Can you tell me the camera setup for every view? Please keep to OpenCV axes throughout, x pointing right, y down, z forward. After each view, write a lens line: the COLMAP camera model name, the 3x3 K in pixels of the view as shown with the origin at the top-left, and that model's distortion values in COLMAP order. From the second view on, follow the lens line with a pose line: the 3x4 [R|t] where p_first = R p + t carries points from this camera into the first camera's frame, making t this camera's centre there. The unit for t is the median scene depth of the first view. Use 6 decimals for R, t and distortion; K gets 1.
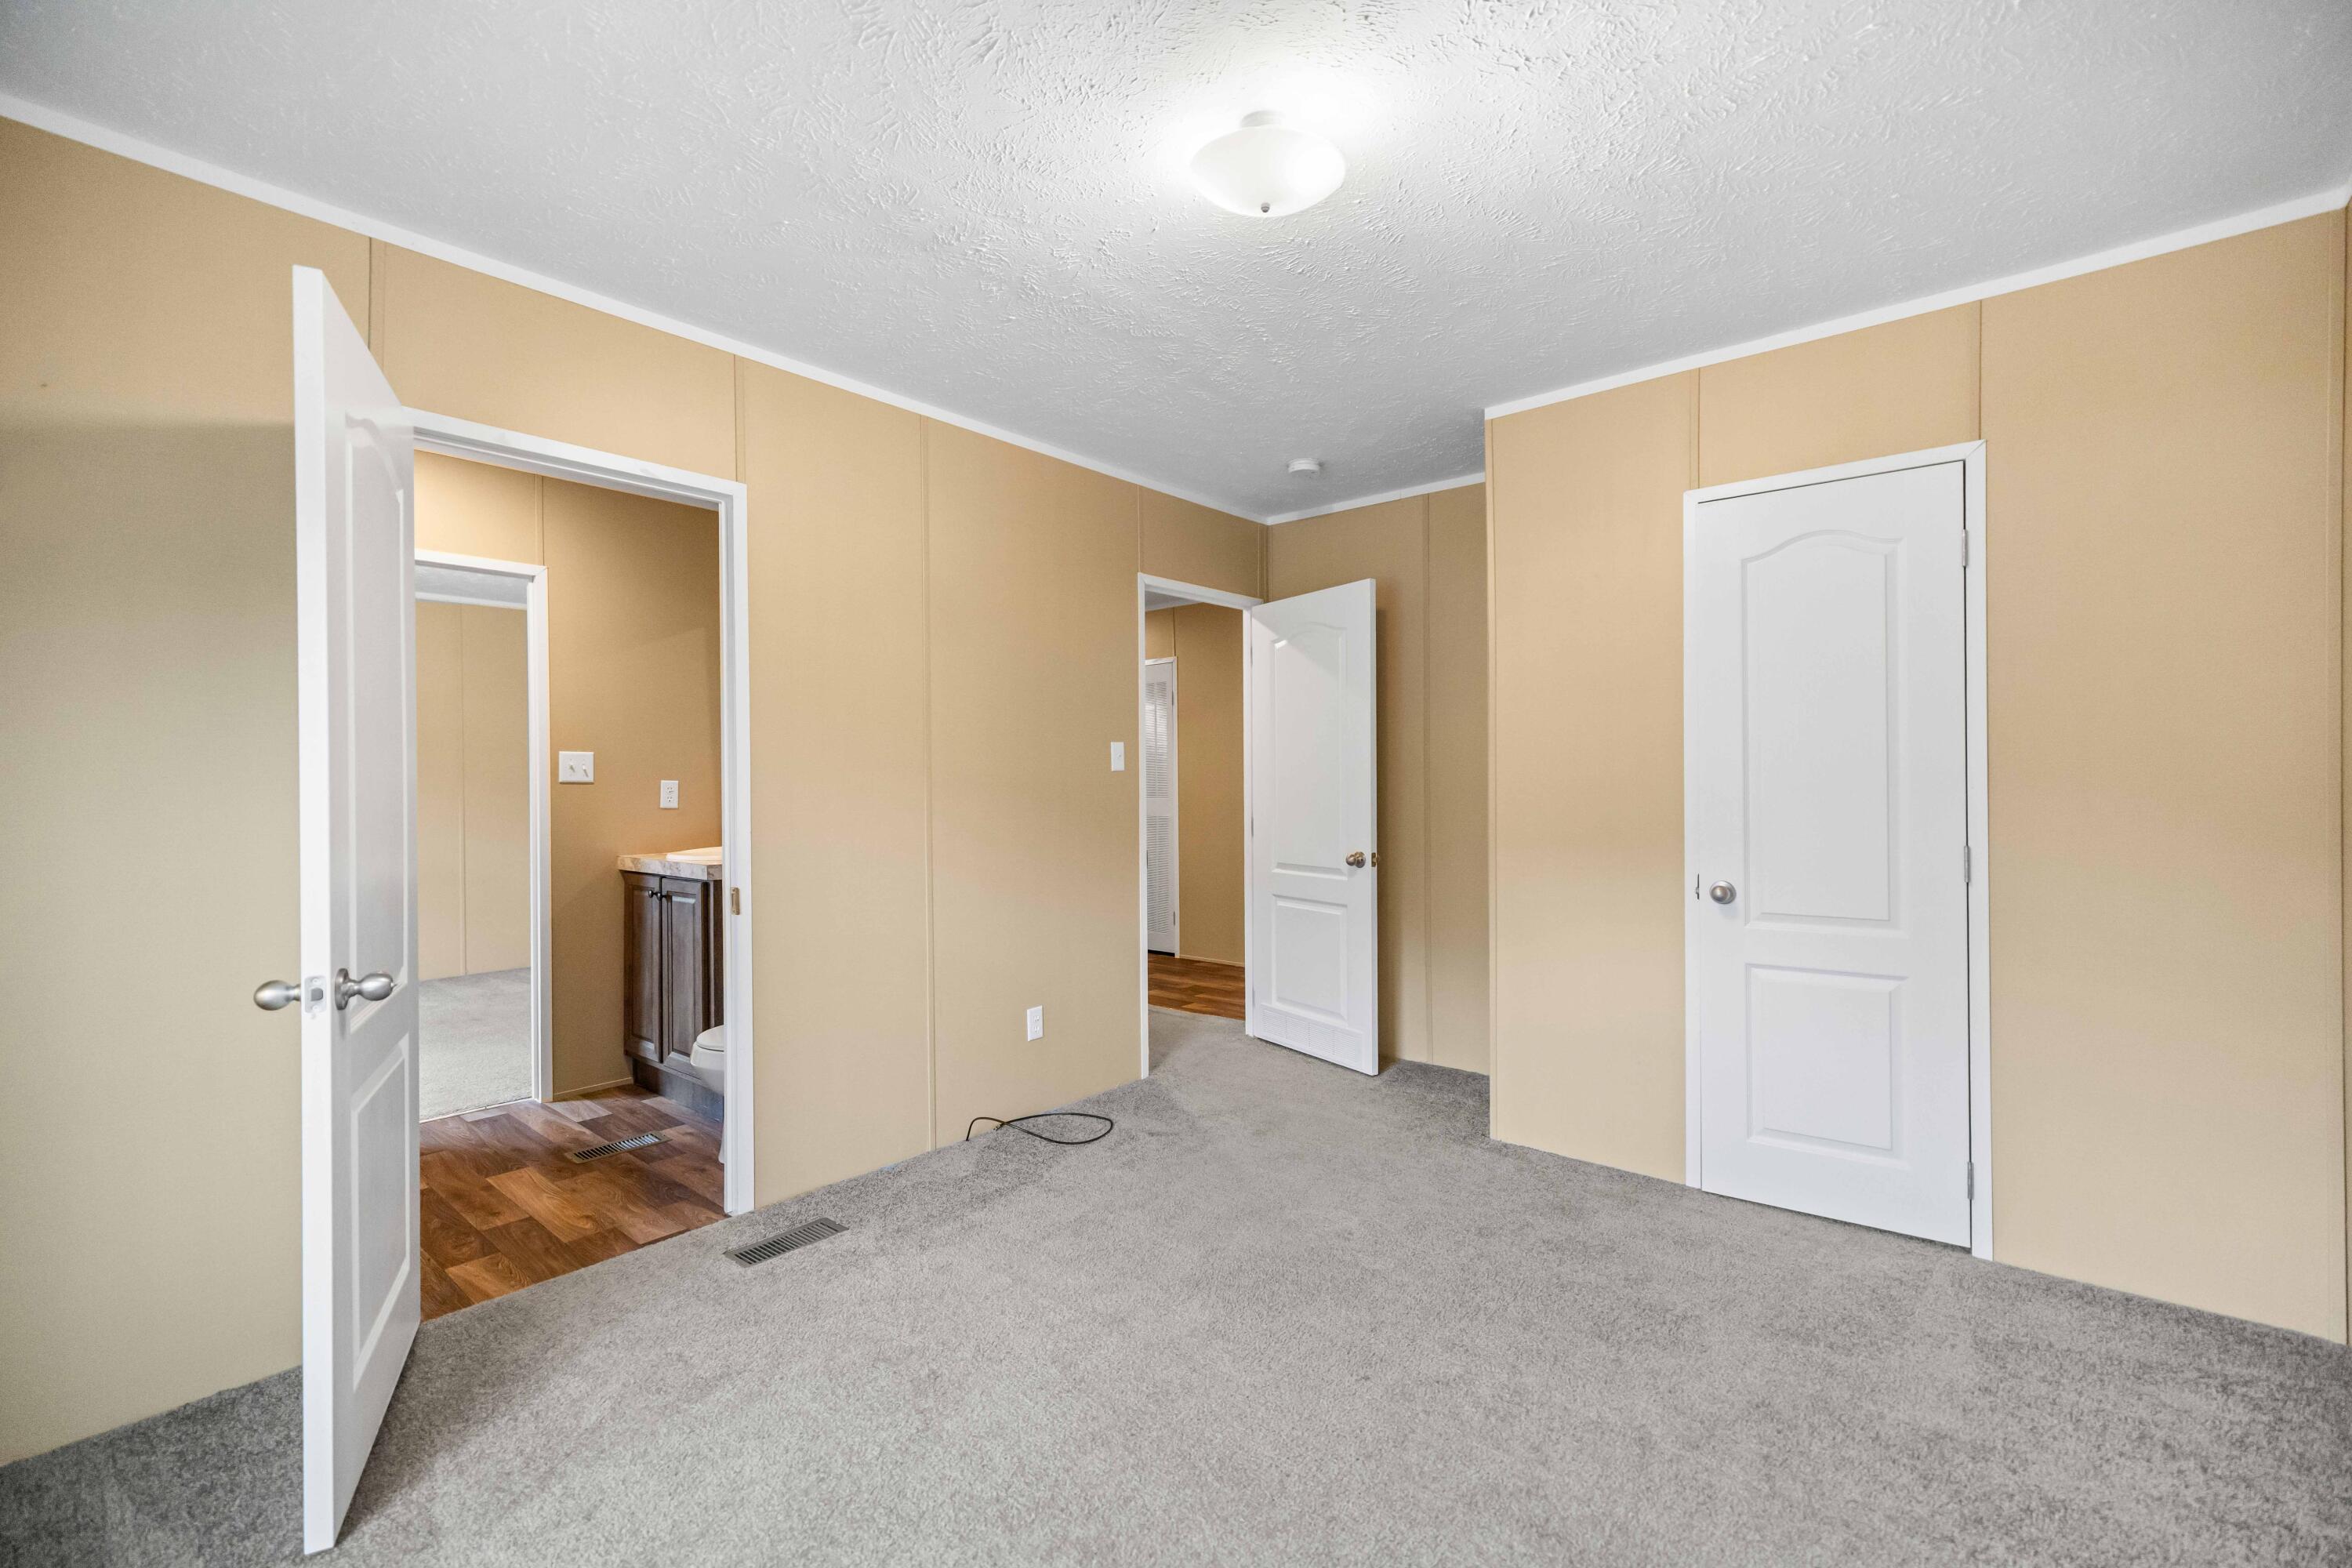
lens RADIAL K [[970.0, 0, 1142.3], [0, 970.0, 791.8], [0, 0, 1]] dist [0.006496, 0.000155]
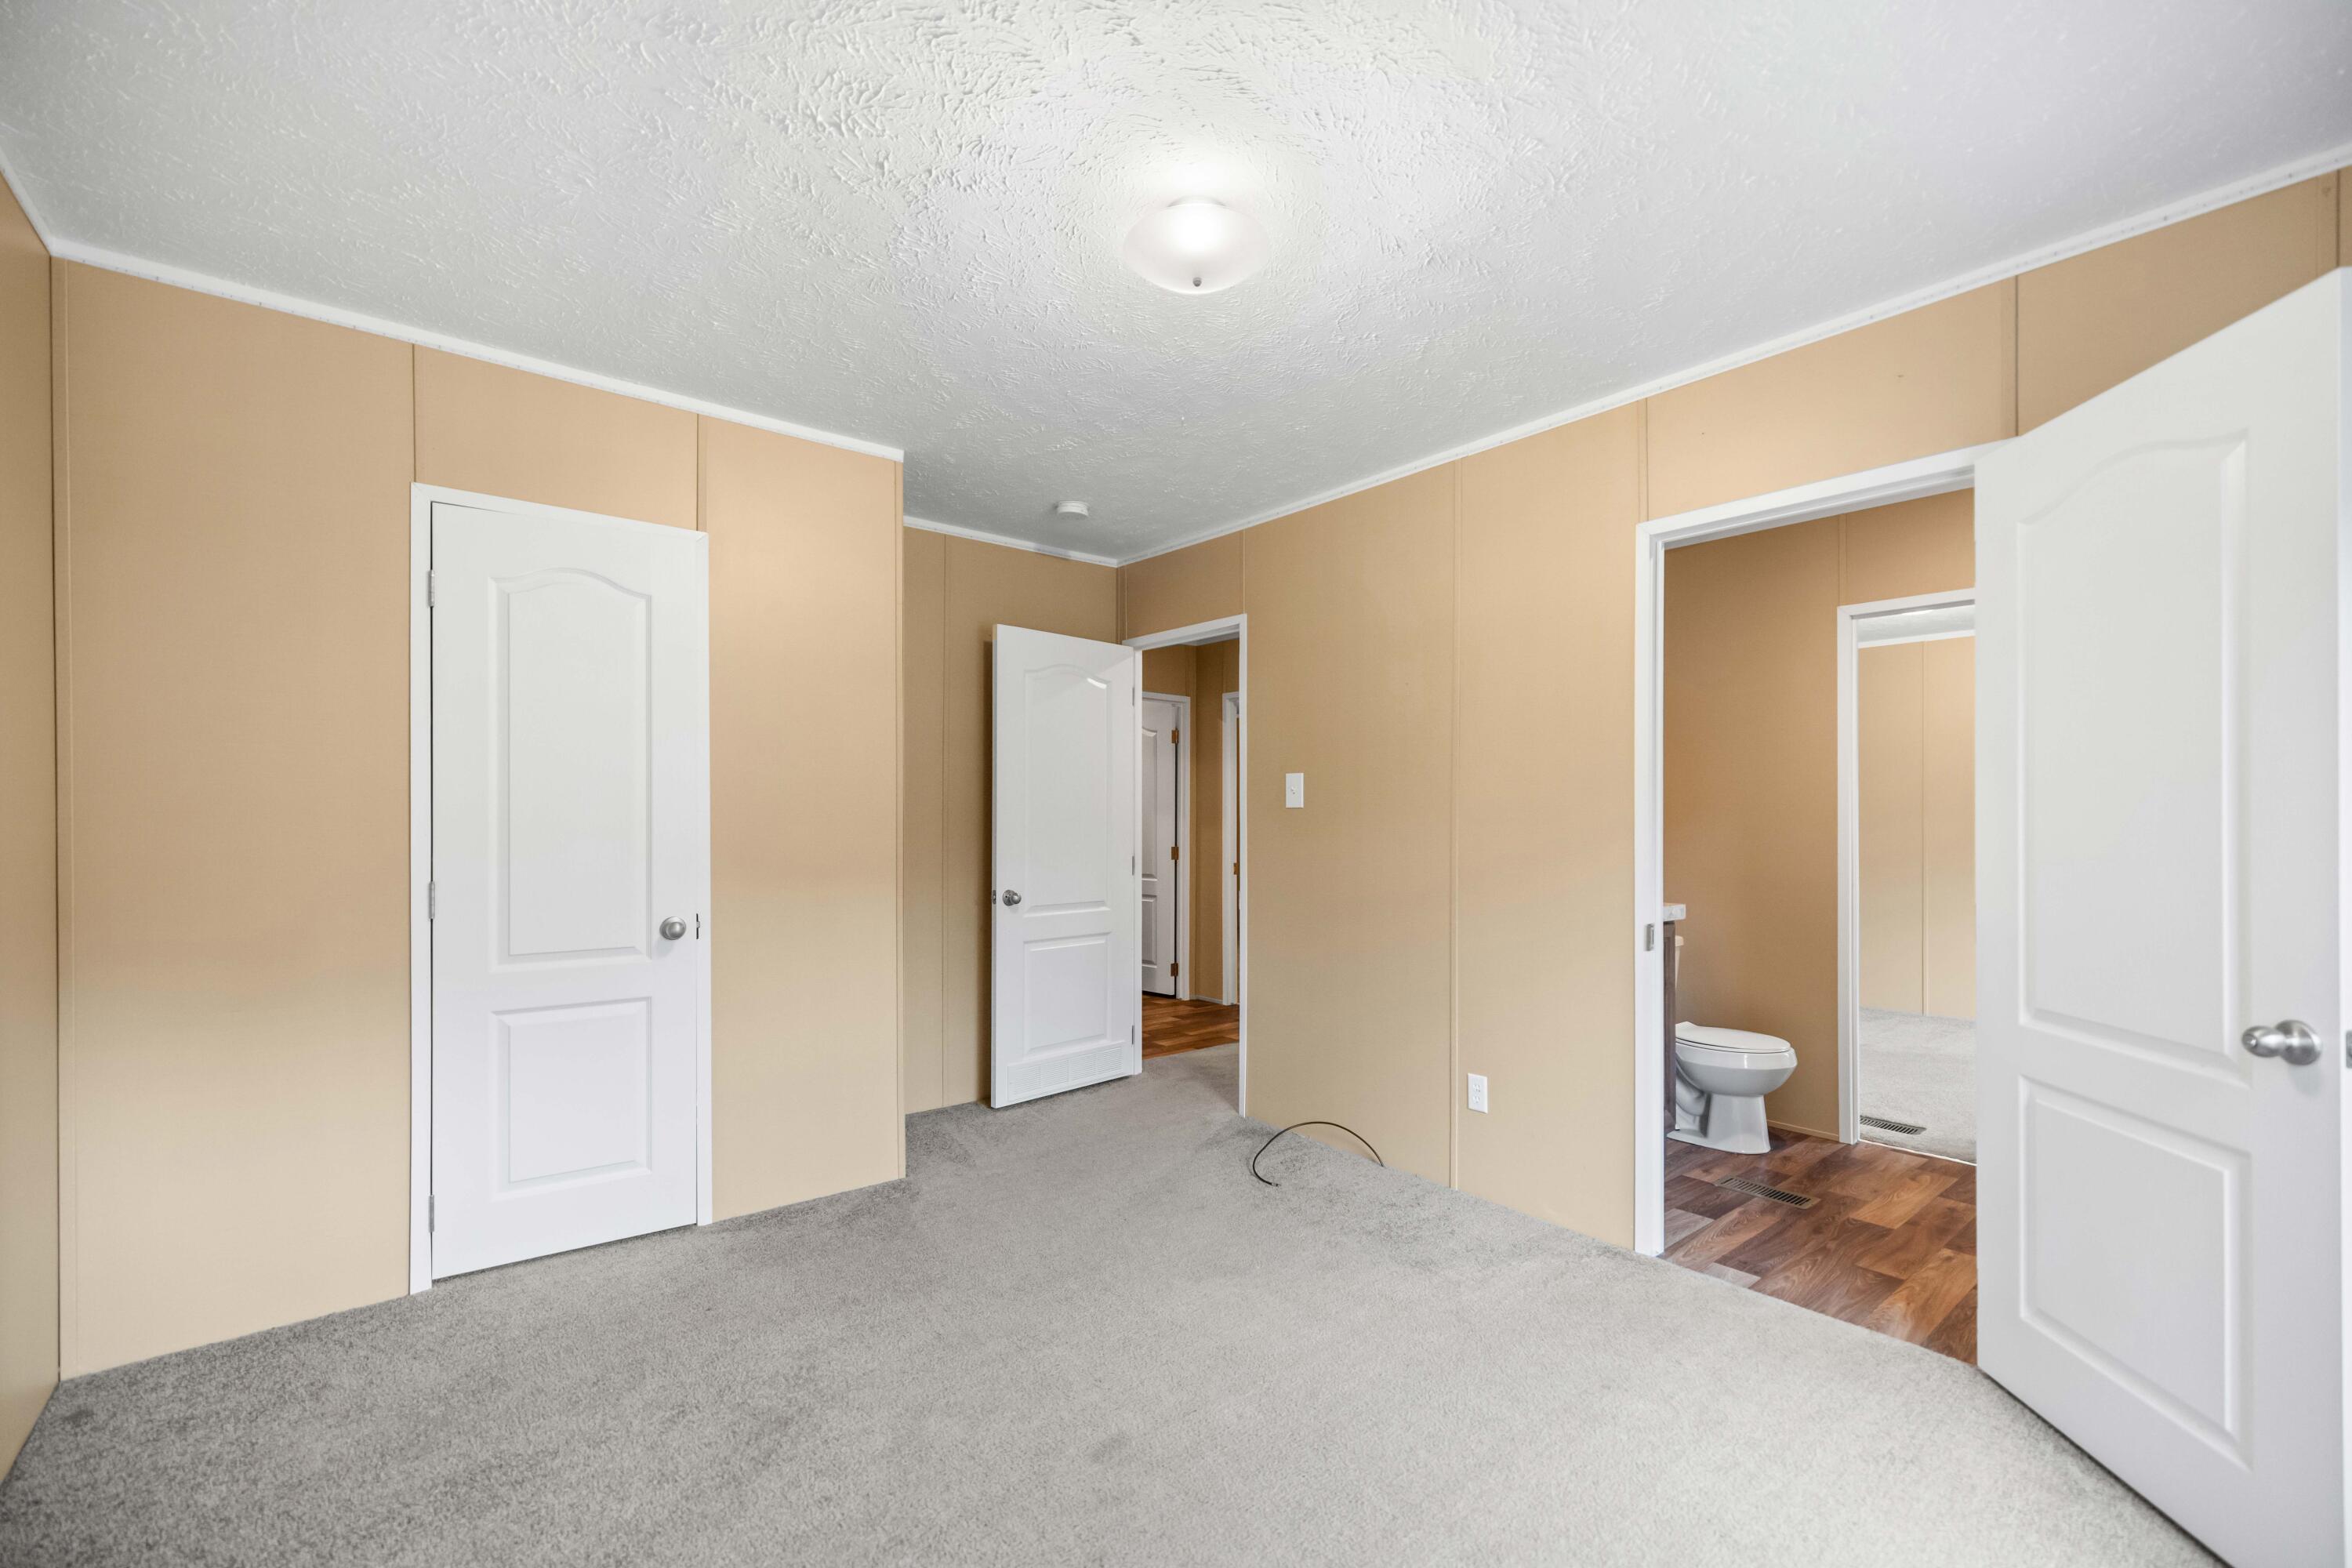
lens RADIAL K [[1009.3, 0, 1177.8], [0, 1009.3, 802.8], [0, 0, 1]] dist [0.002637, -0.000075]
pose [[0.171991, 0.023811, 0.984811, -1.597885], [0.005151, 0.999672, -0.025070, -0.002716], [-0.985085, 0.009385, 0.171812, 1.359207]]
